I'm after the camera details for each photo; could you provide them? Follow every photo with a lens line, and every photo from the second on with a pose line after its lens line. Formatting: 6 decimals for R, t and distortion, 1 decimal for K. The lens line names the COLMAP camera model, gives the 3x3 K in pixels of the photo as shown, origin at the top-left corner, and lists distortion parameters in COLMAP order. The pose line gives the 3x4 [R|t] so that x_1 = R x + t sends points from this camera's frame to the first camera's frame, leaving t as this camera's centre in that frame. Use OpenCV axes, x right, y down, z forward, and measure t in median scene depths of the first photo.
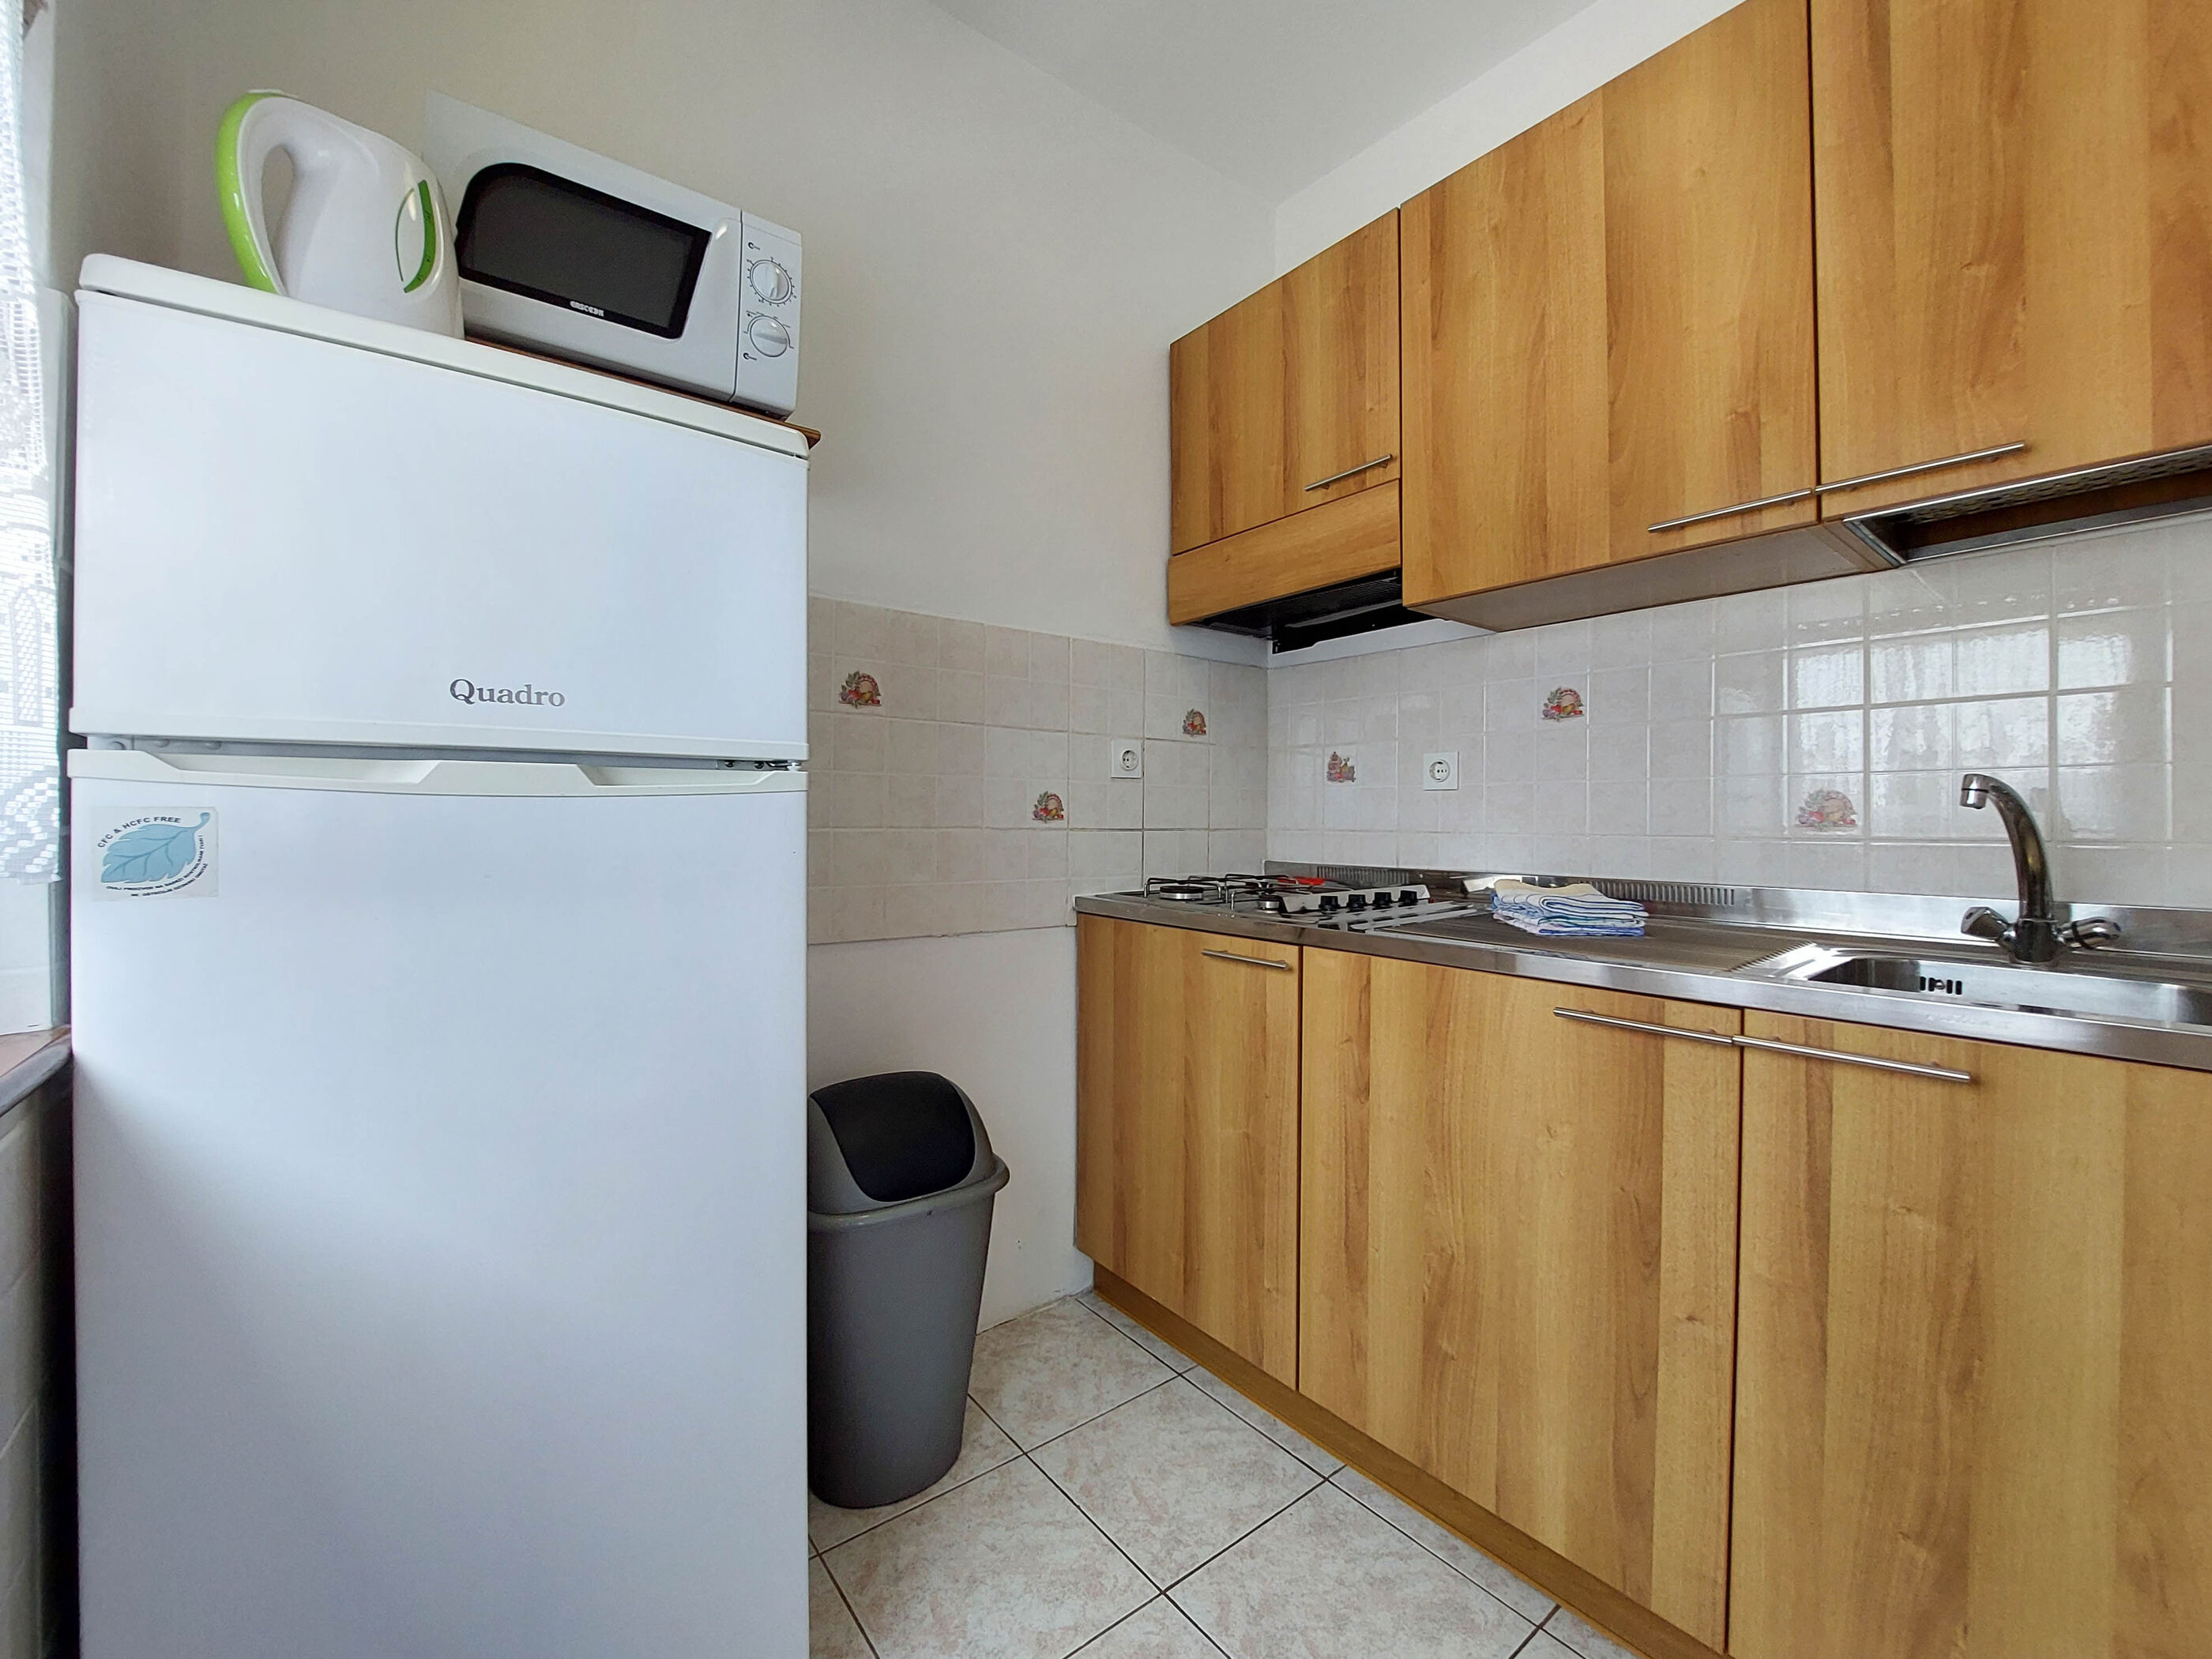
lens RADIAL K [[889.3, 0, 1113.9], [0, 889.3, 819.9], [0, 0, 1]] dist [-0.016865, -0.000516]
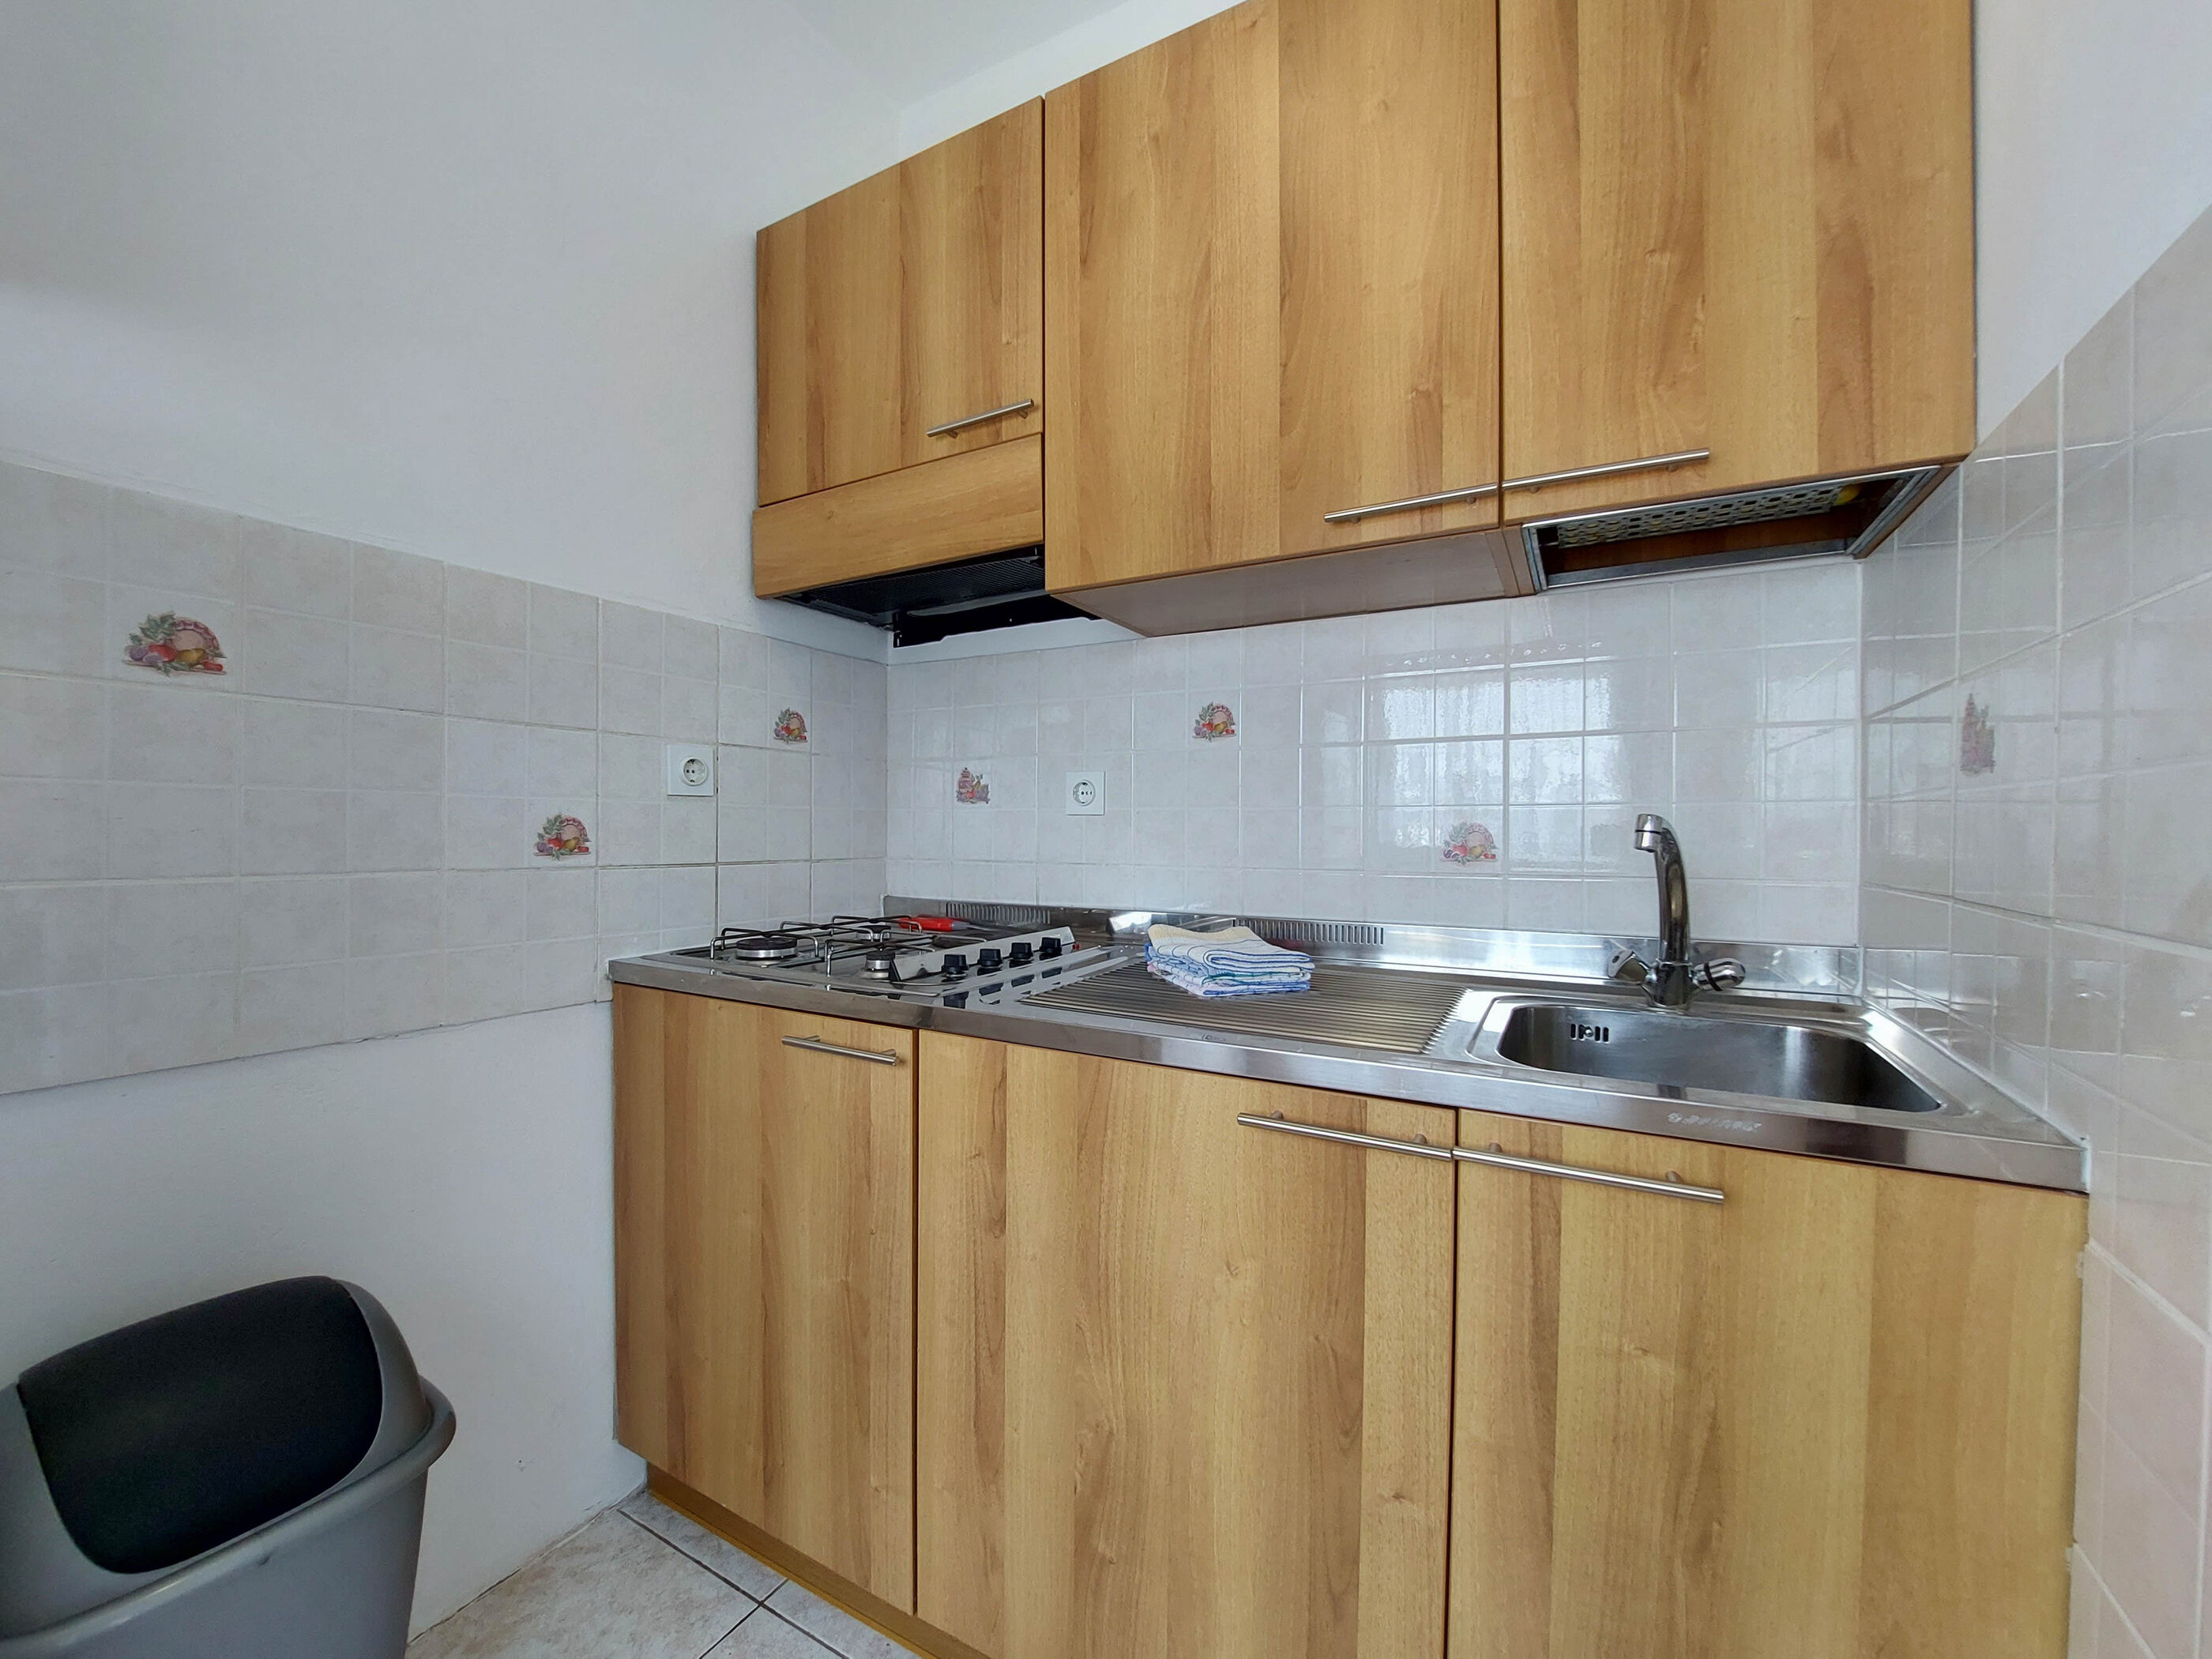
lens RADIAL K [[889.3, 0, 1099.9], [0, 889.3, 833.1], [0, 0, 1]] dist [-0.016865, -0.000516]
pose [[0.927230, -0.000995, 0.374492, 0.080568], [-0.000028, 0.999996, 0.002725, -0.026509], [-0.374494, -0.002537, 0.927226, 0.270002]]
